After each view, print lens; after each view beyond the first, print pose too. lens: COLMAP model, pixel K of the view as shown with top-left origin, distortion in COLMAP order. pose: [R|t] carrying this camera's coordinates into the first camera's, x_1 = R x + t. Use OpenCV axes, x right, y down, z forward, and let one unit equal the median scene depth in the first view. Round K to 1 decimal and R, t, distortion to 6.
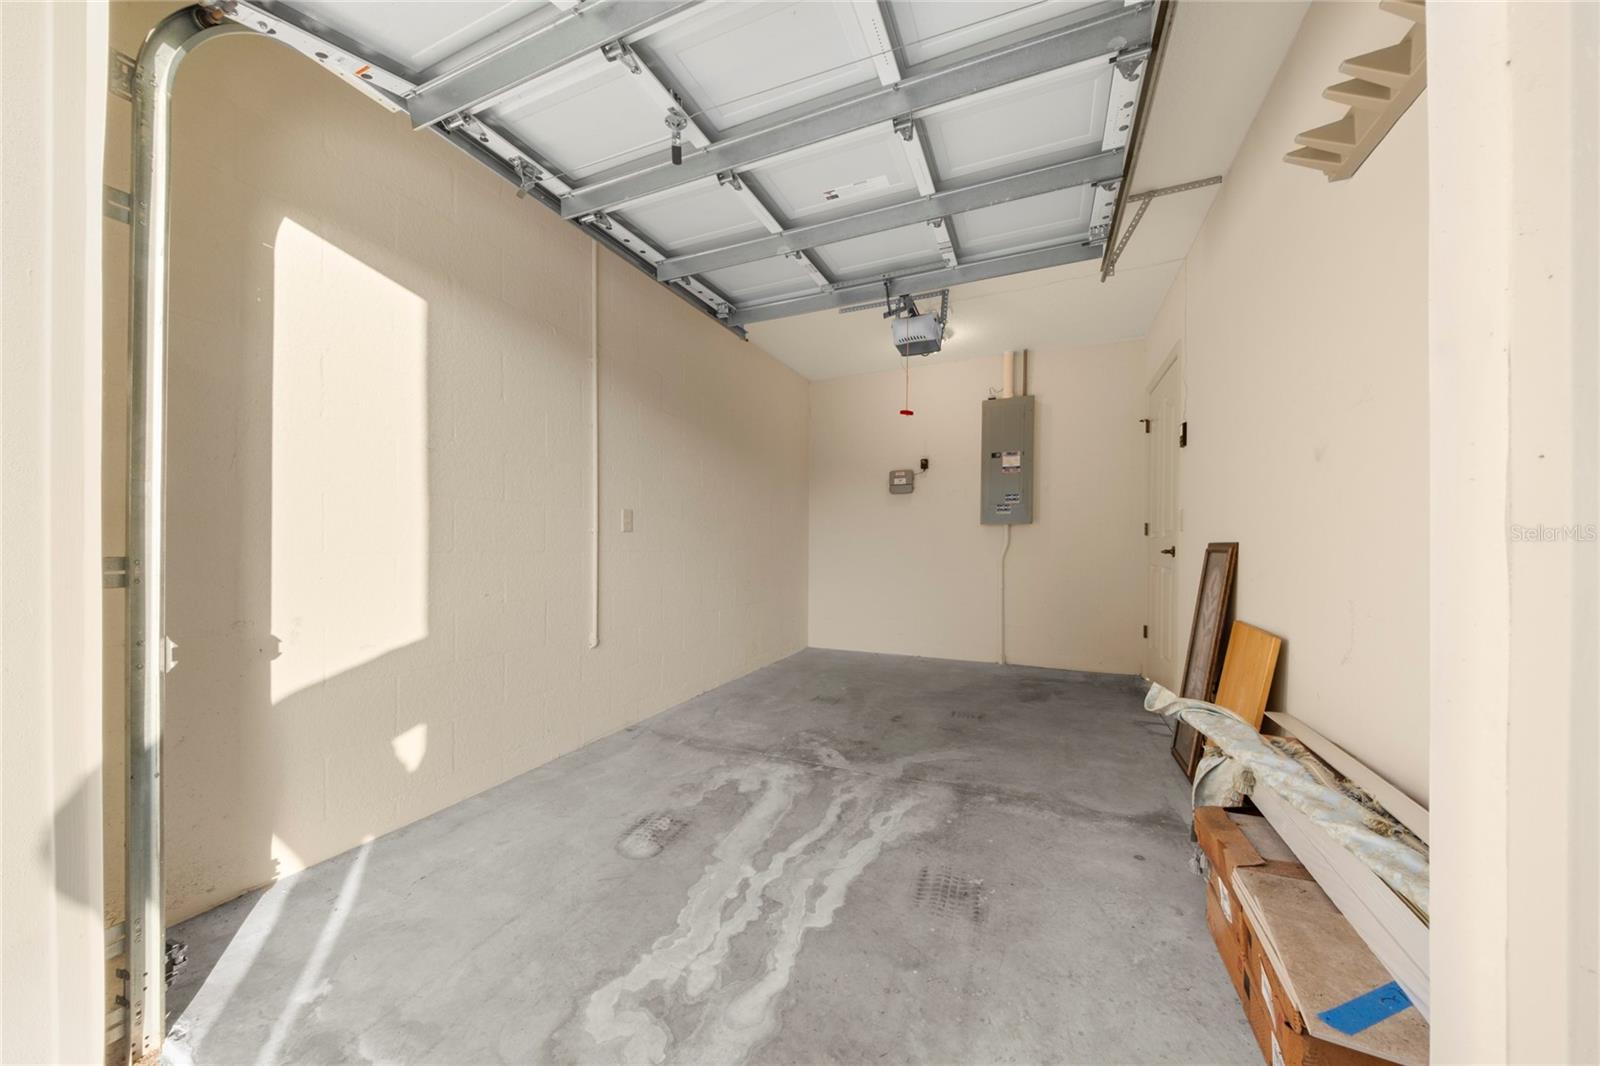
lens RADIAL K [[552.3, 0, 791.8], [0, 552.3, 529.6], [0, 0, 1]] dist [0.000012, -0.000077]
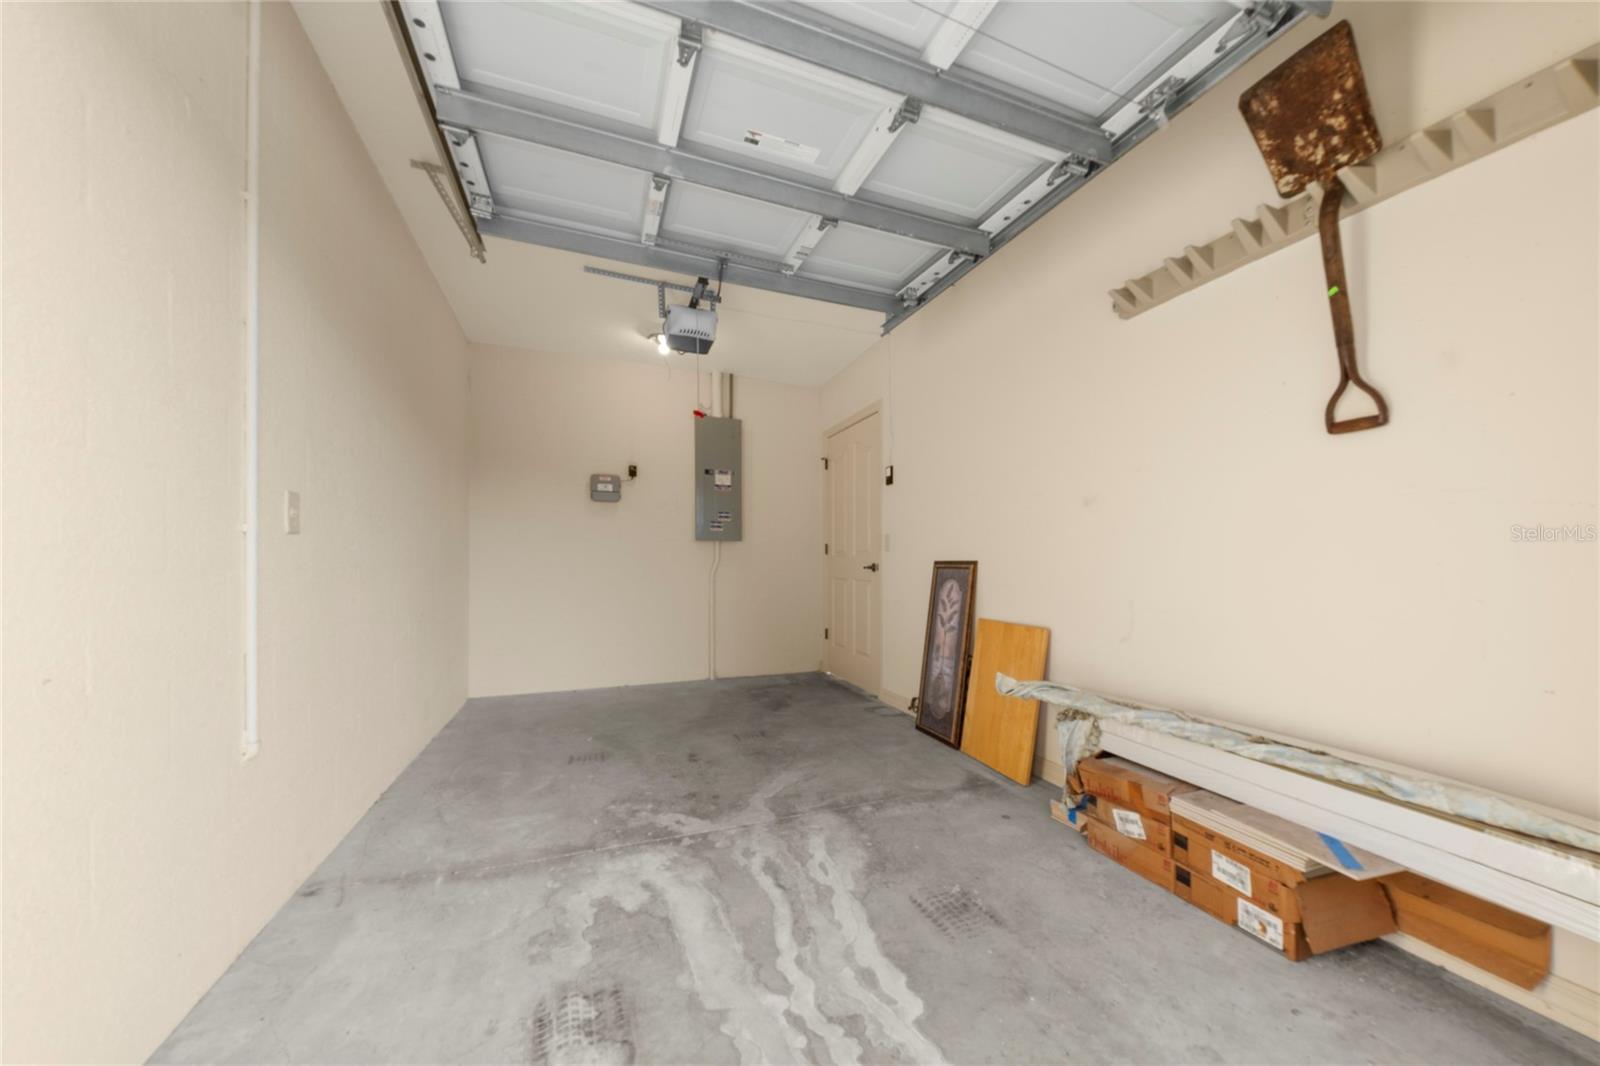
lens RADIAL K [[557.6, 0, 792.3], [0, 557.6, 549.5], [0, 0, 1]] dist [-0.000675, -0.000301]
pose [[0.732635, -0.006227, 0.680593, -0.396643], [-0.002360, 0.999929, 0.011690, -0.012076], [-0.680618, -0.010171, 0.732568, 0.288243]]
